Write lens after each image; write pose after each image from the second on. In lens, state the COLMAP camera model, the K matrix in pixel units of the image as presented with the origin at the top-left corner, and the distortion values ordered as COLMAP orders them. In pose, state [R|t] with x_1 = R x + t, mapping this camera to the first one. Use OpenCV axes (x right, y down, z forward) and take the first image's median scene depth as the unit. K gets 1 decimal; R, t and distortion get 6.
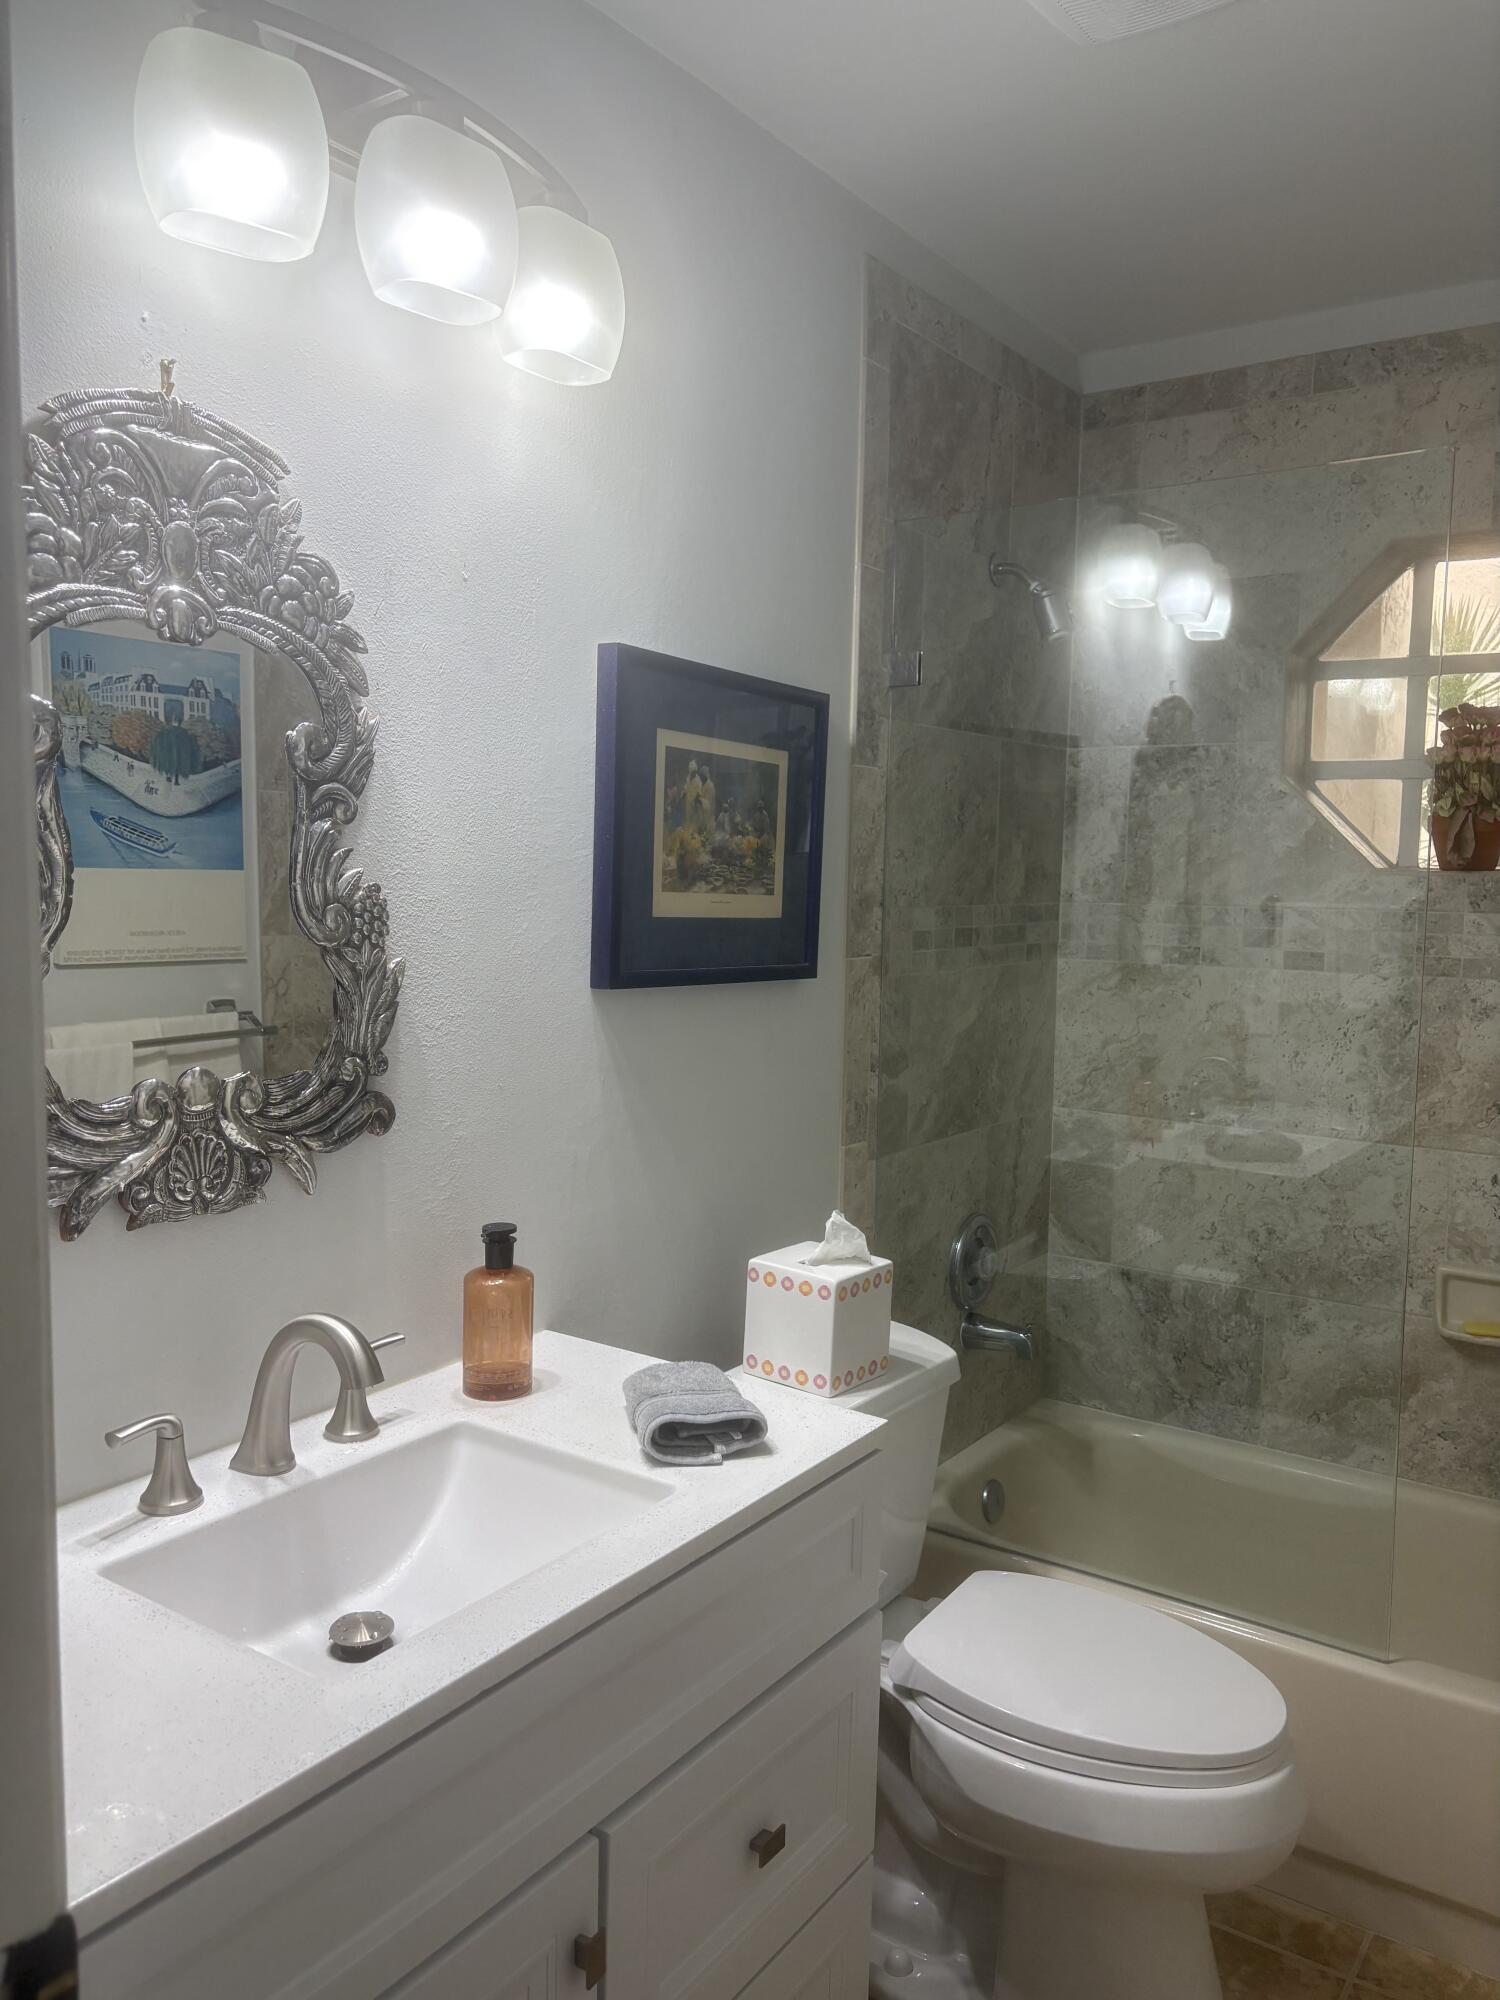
lens RADIAL K [[1489.2, 0, 750.0], [0, 1489.2, 1000.0], [0, 0, 1]] dist [0.002524, 0.000743]
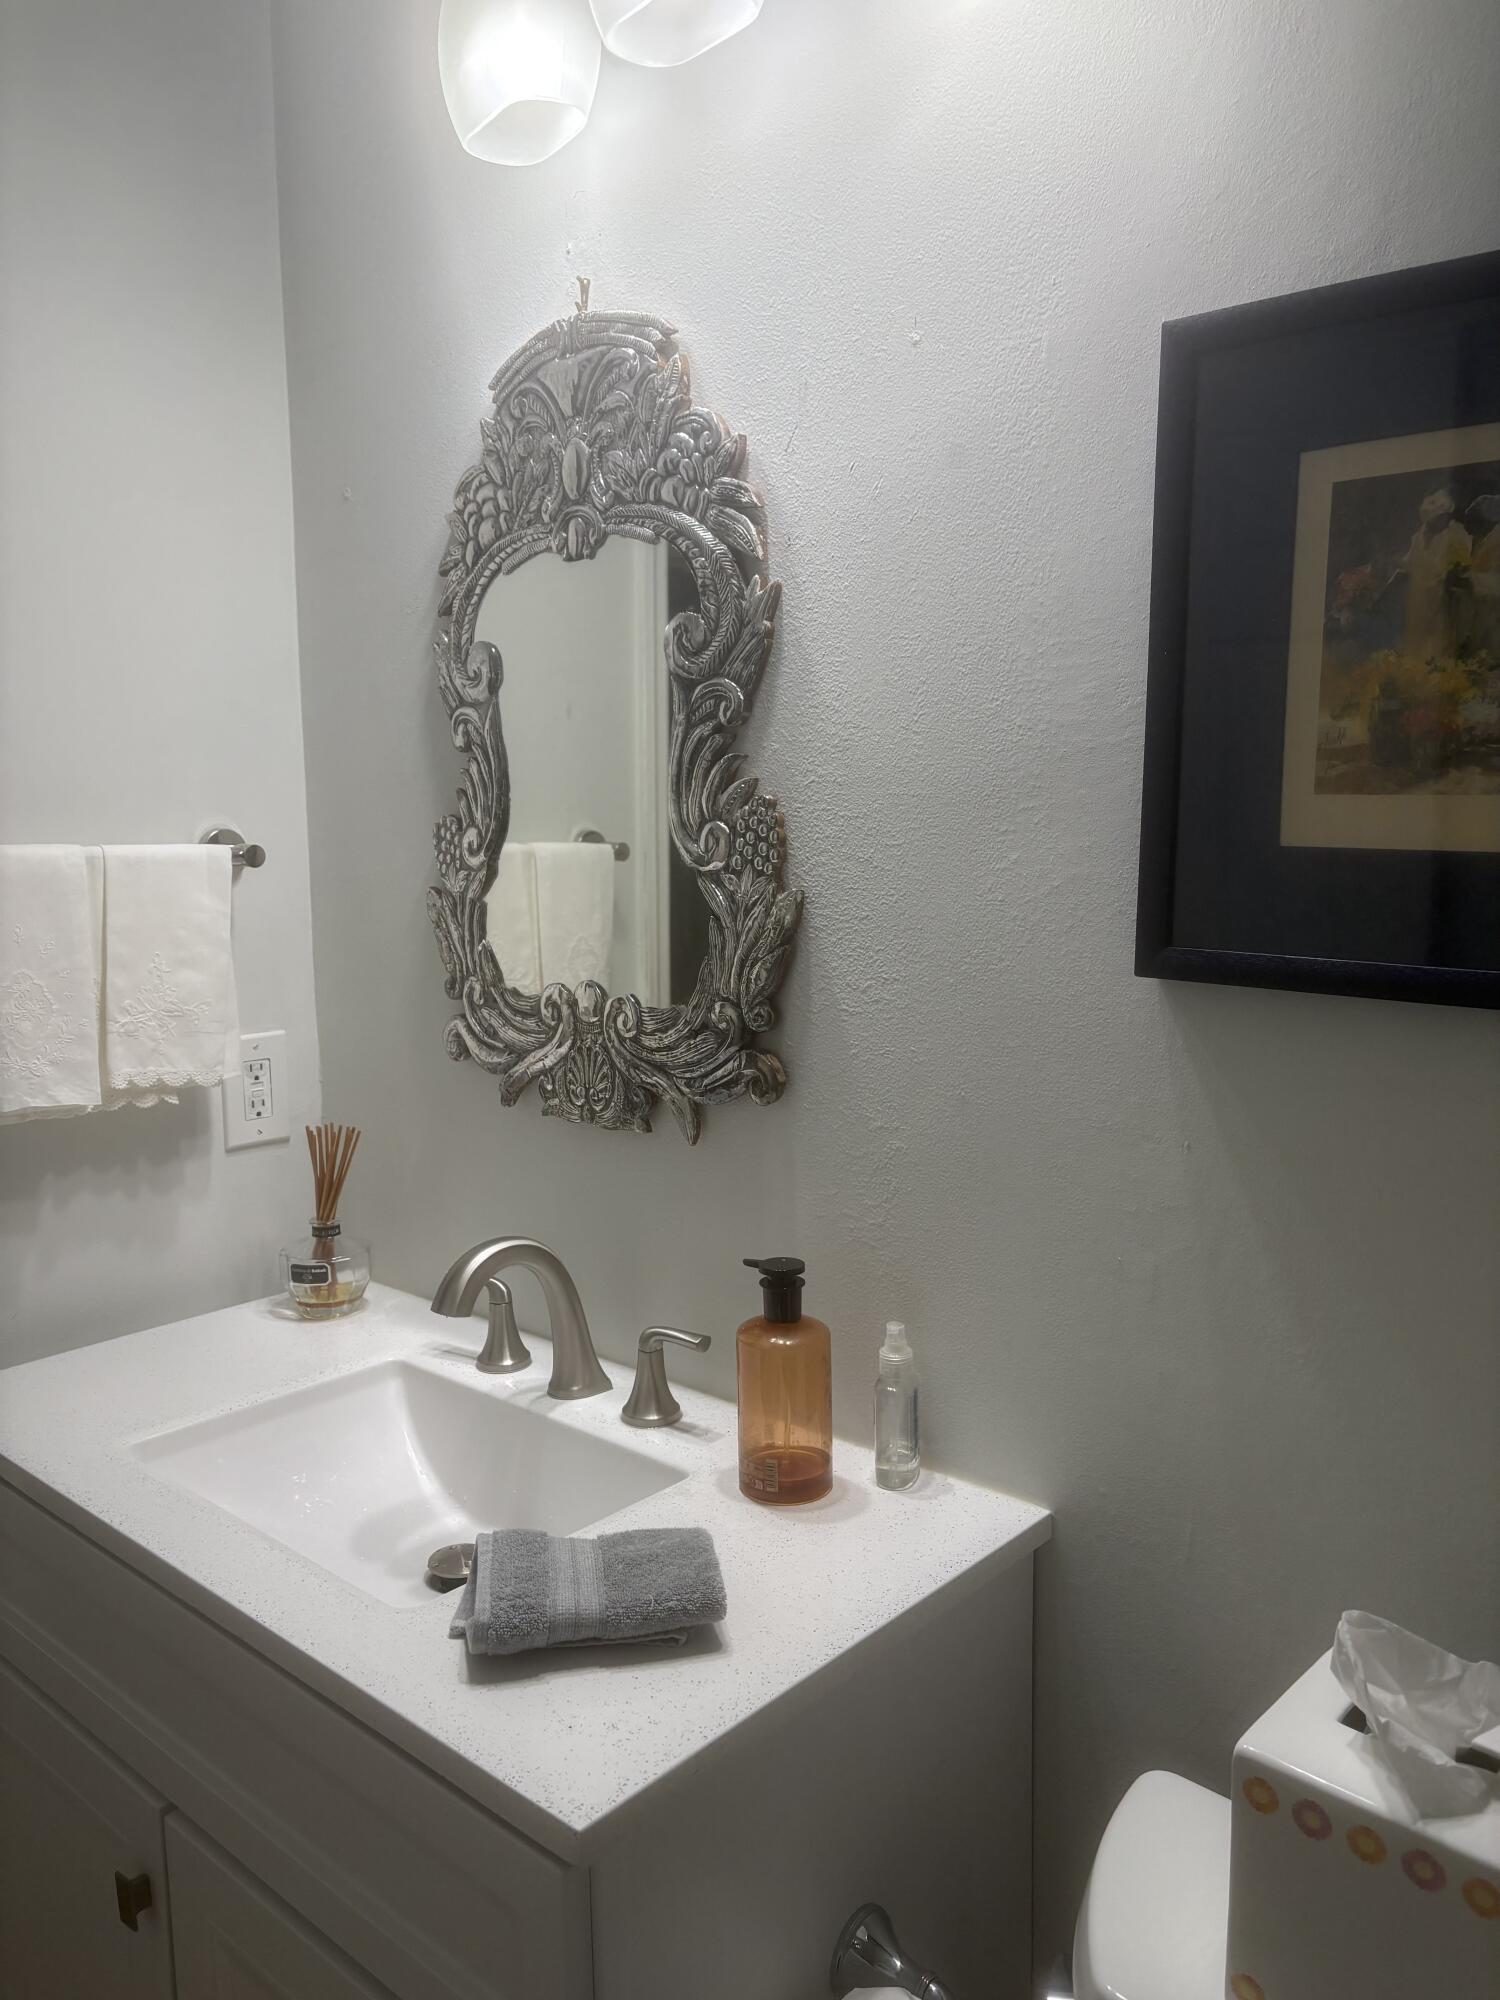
lens RADIAL K [[1495.2, 0, 753.2], [0, 1495.2, 1022.2], [0, 0, 1]] dist [0.100063, -0.236721]
pose [[-0.130755, 0.115678, -0.984643, 0.573738], [-0.077333, 0.988954, 0.126454, -0.059320], [0.988394, 0.092680, -0.120365, 1.112234]]
